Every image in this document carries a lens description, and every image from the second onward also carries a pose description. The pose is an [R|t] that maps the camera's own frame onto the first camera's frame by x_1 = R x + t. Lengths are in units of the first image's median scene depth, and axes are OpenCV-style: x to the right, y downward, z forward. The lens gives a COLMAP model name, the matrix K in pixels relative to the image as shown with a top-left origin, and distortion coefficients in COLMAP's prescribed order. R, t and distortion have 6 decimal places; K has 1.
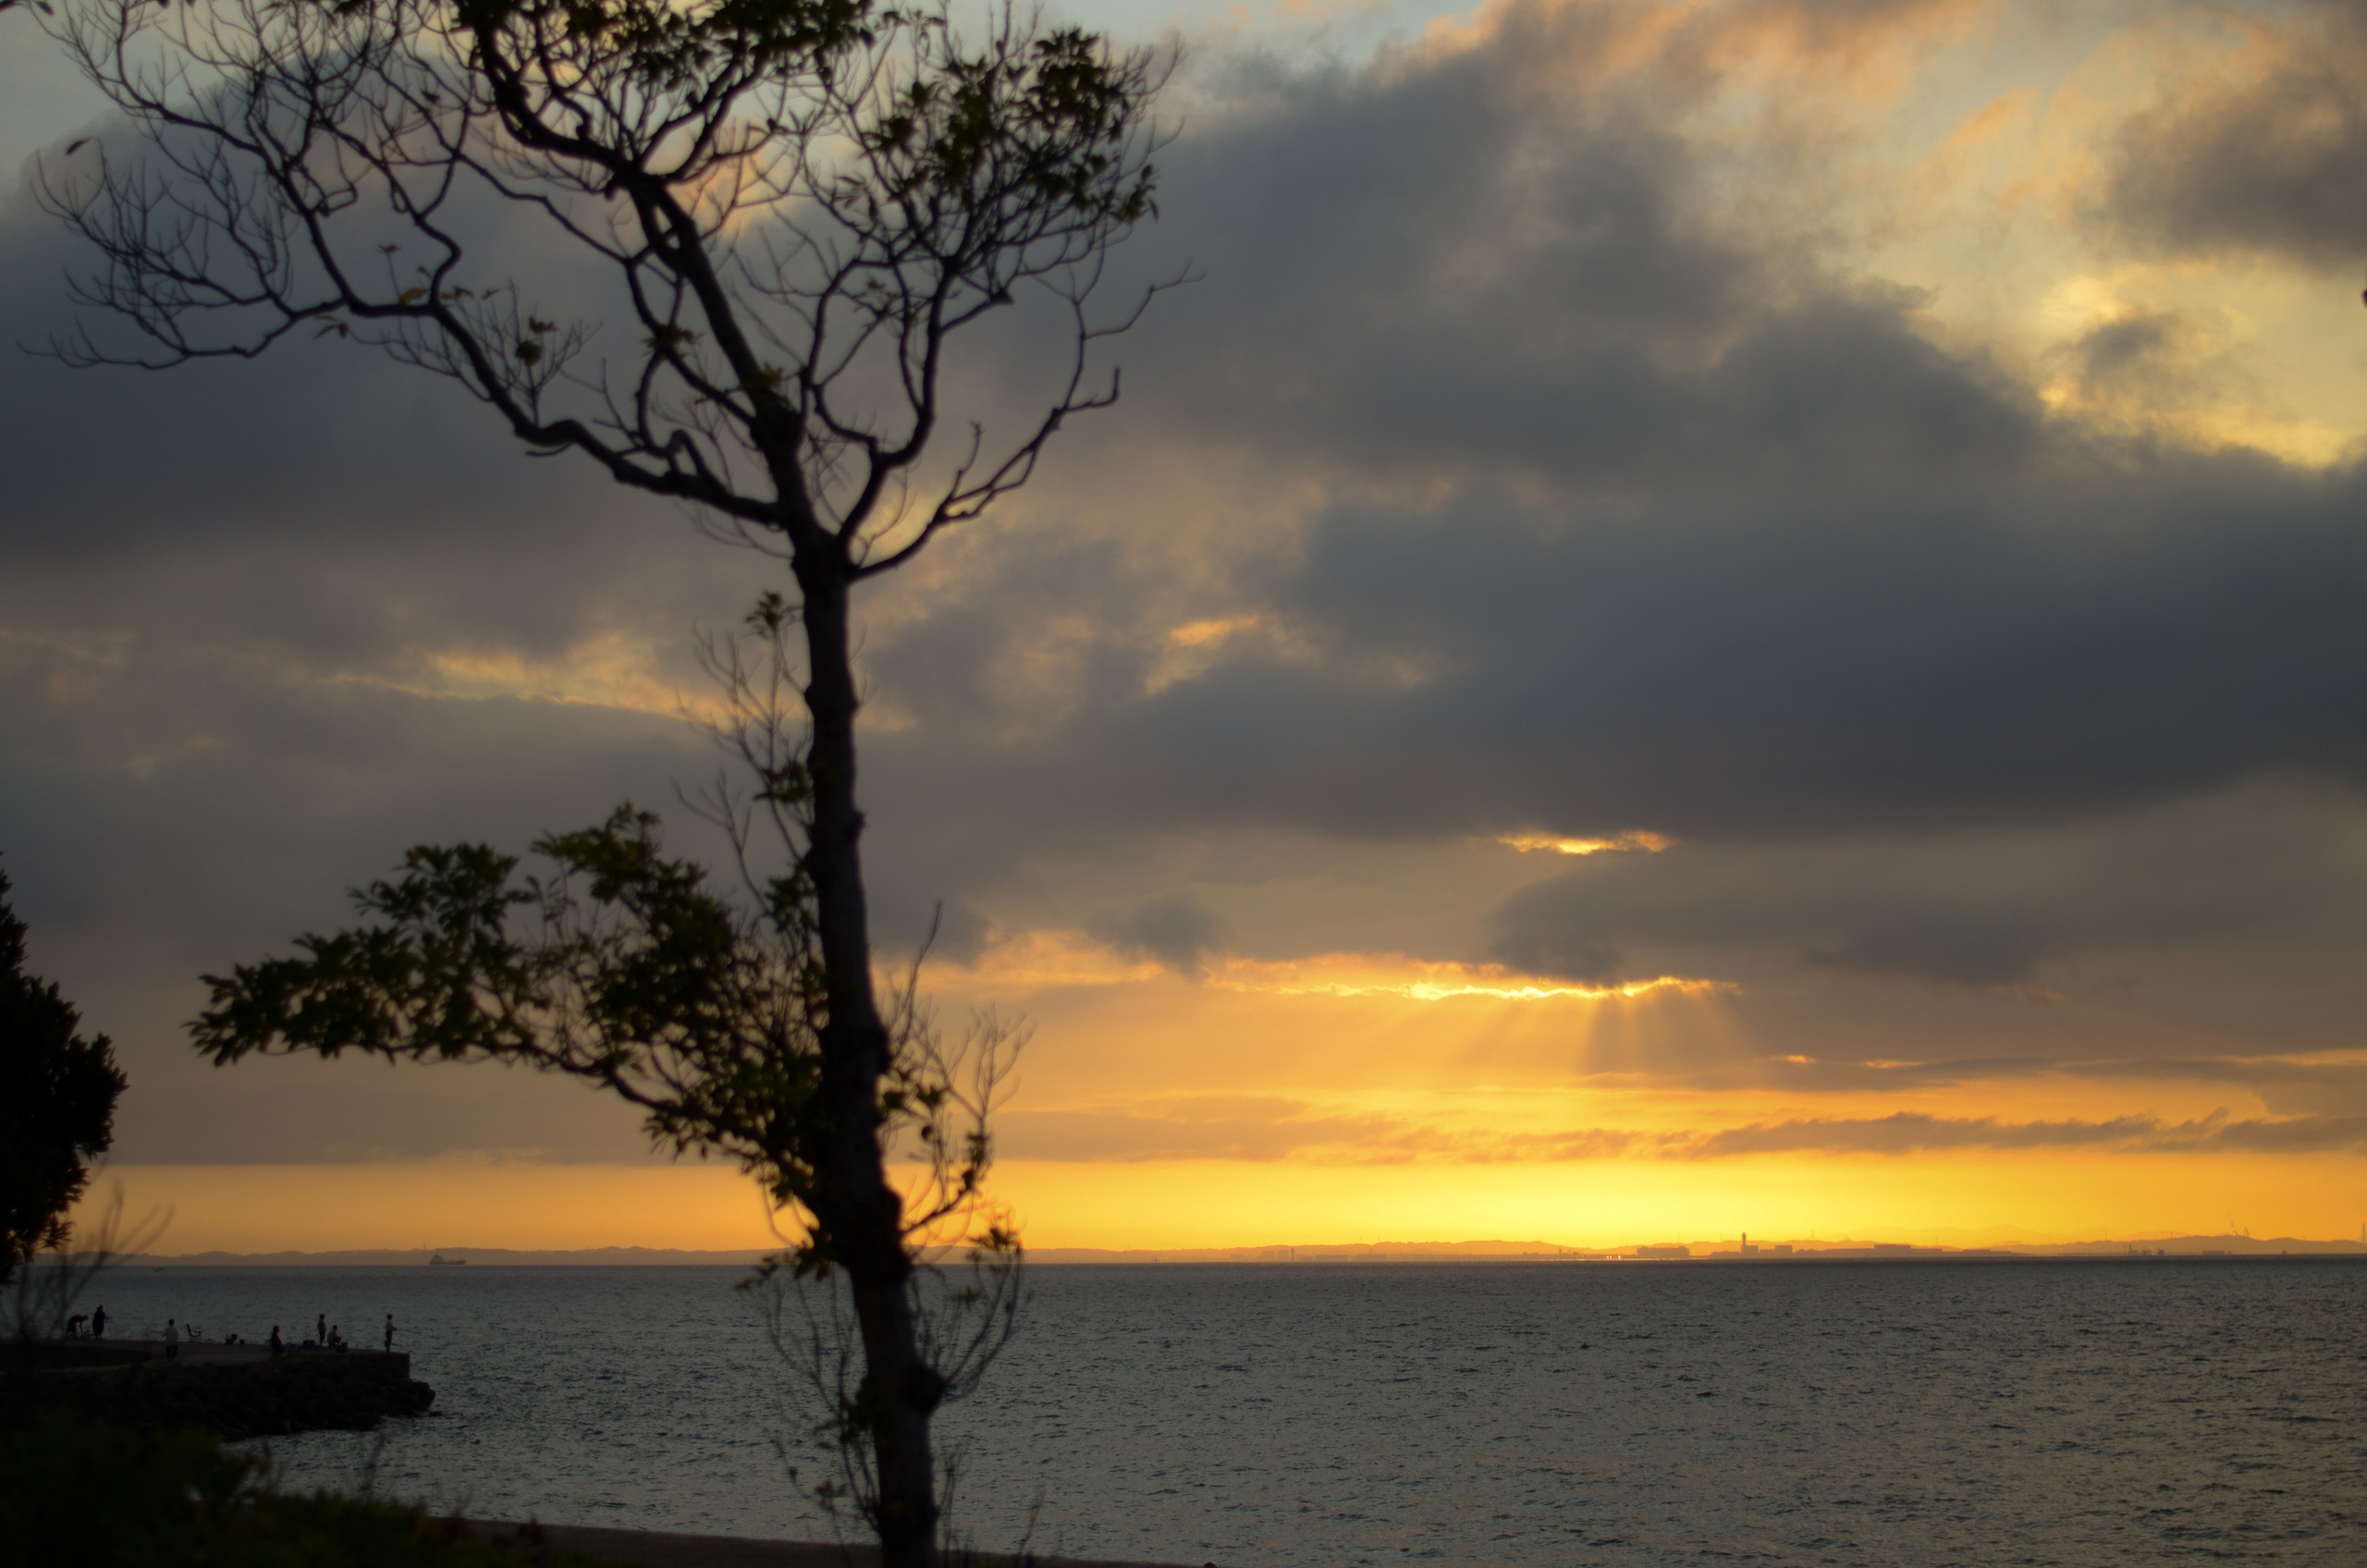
lens RADIAL K [[5044.5, 0, 1186.7], [0, 5044.5, 740.9], [0, 0, 1]] dist [-0.140321, 0.250617]
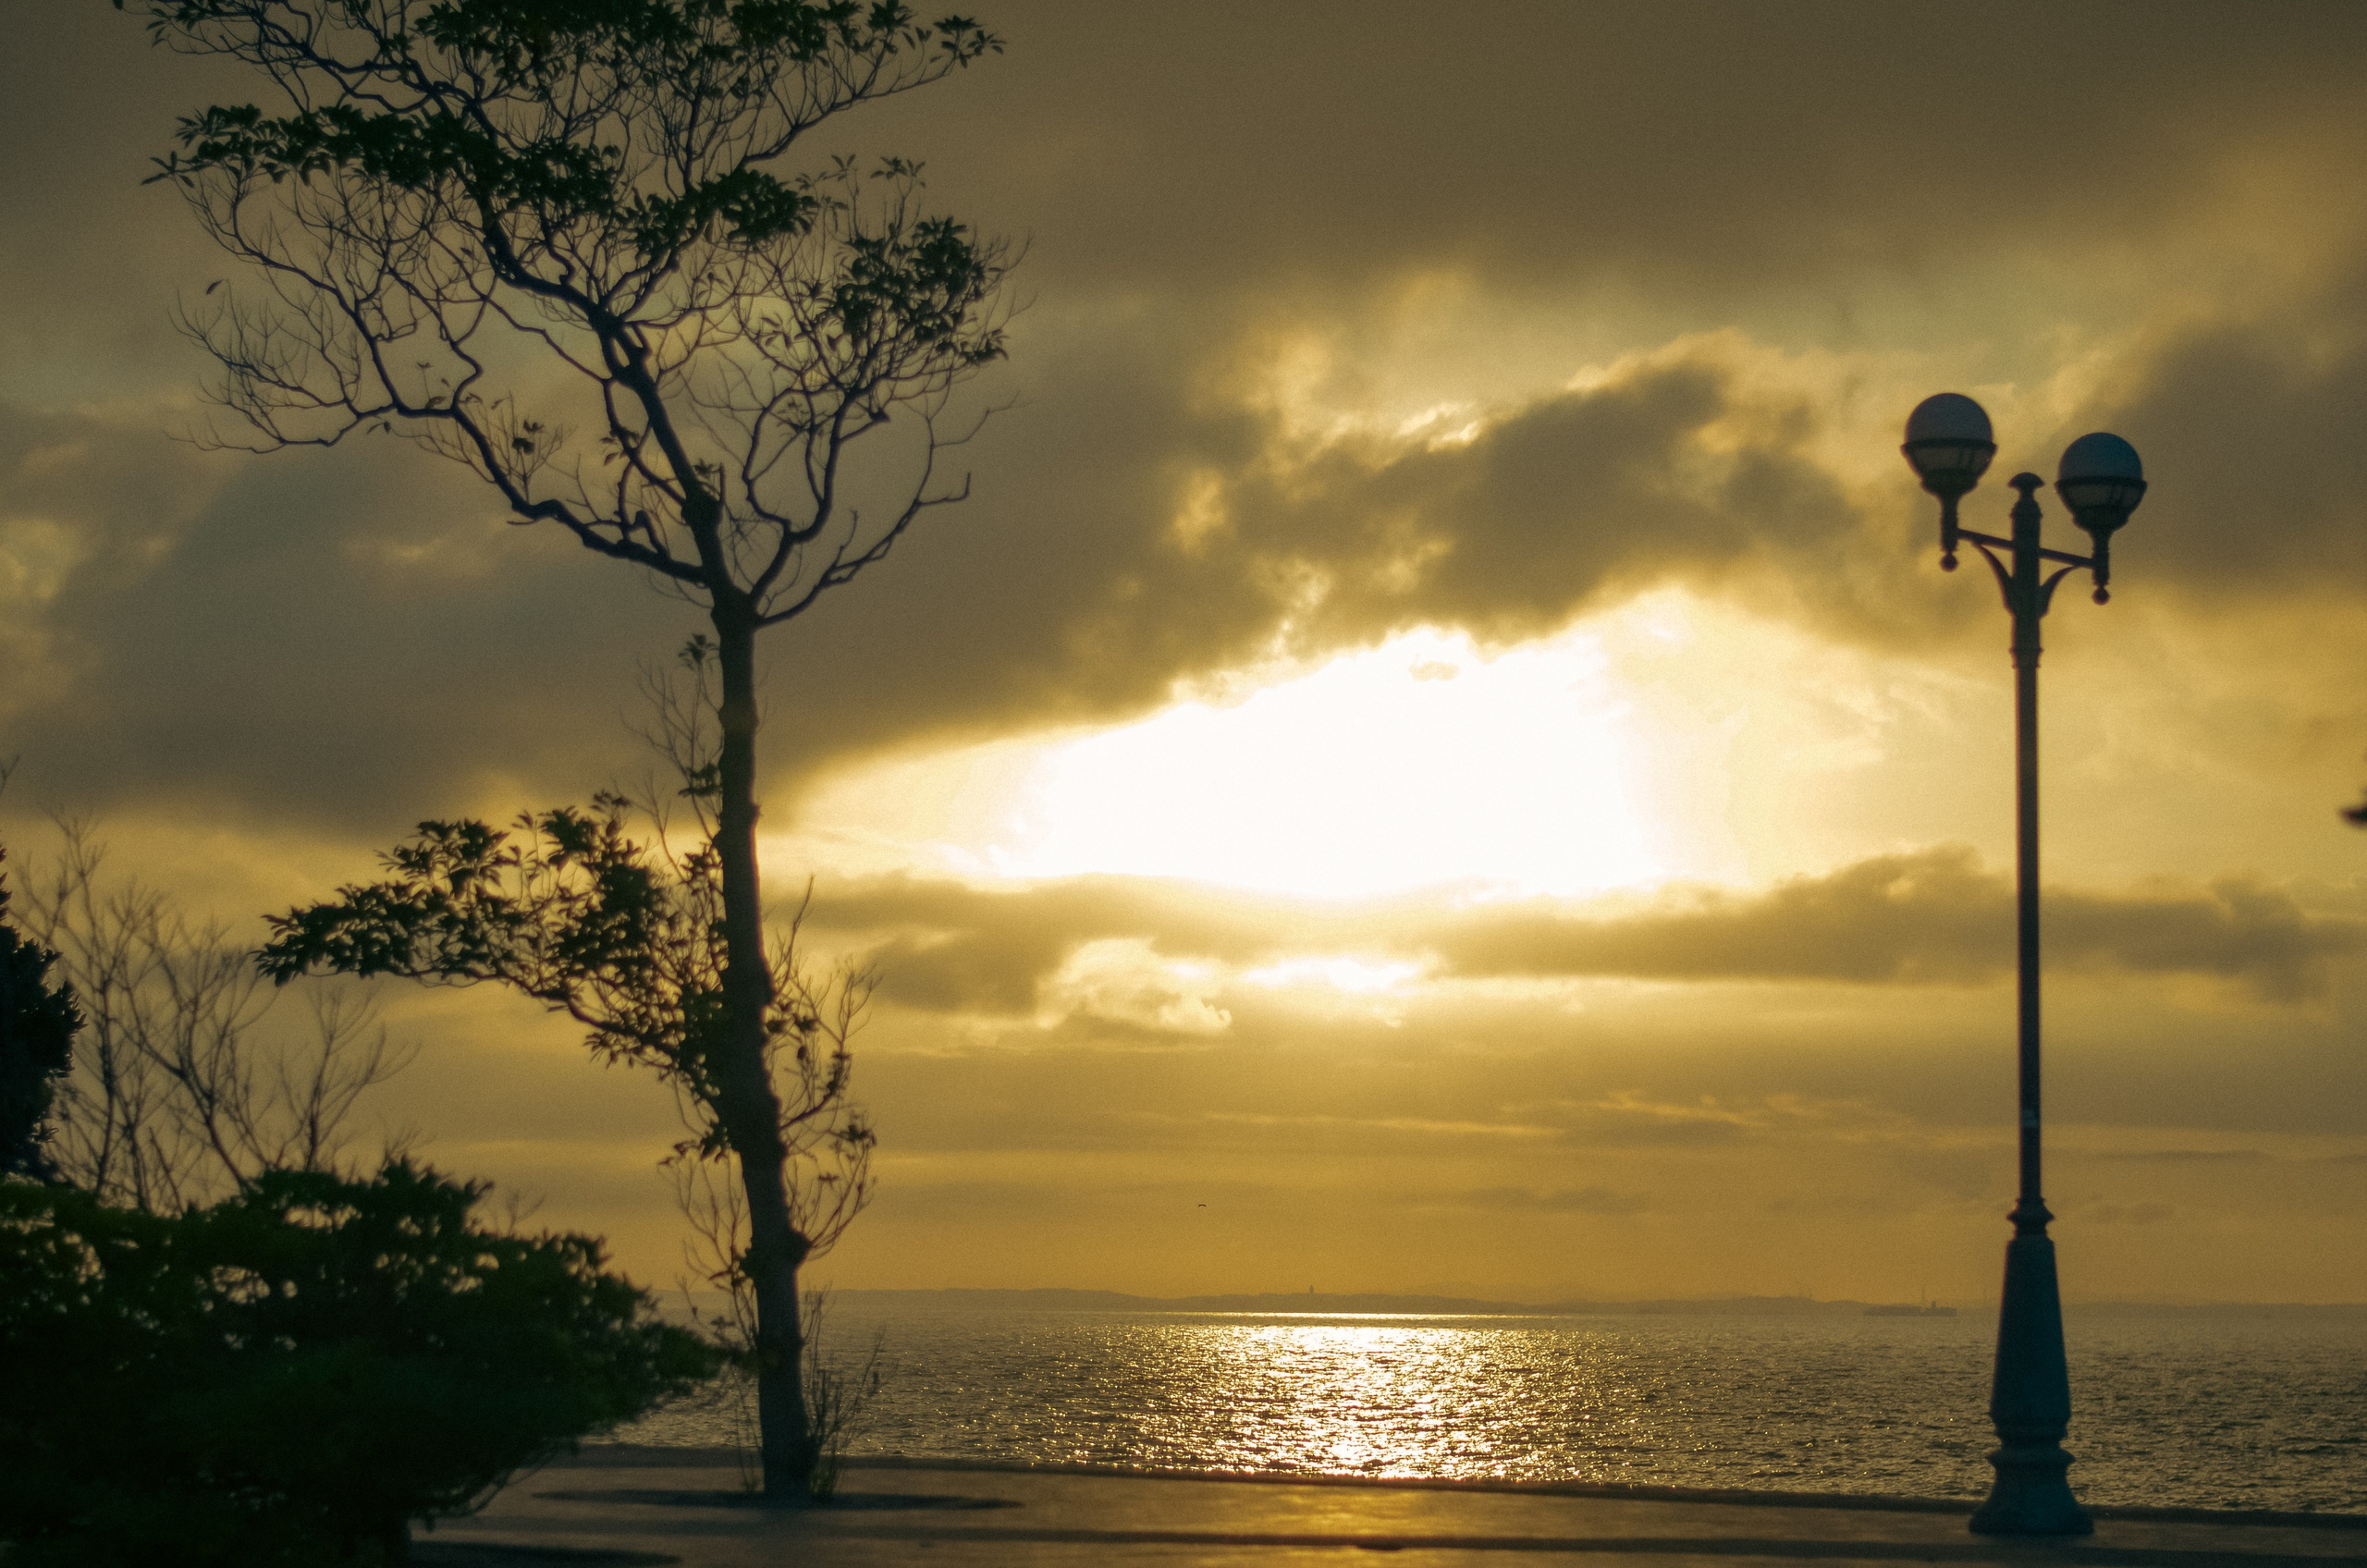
lens RADIAL K [[5044.5, 0, 1186.7], [0, 5044.5, 740.9], [0, 0, 1]] dist [-0.140321, 0.250617]
pose [[0.996356, 0.026605, 0.081035, -0.061580], [-0.025644, 0.999588, -0.012885, 0.011826], [-0.081345, 0.010760, 0.996628, -0.319000]]
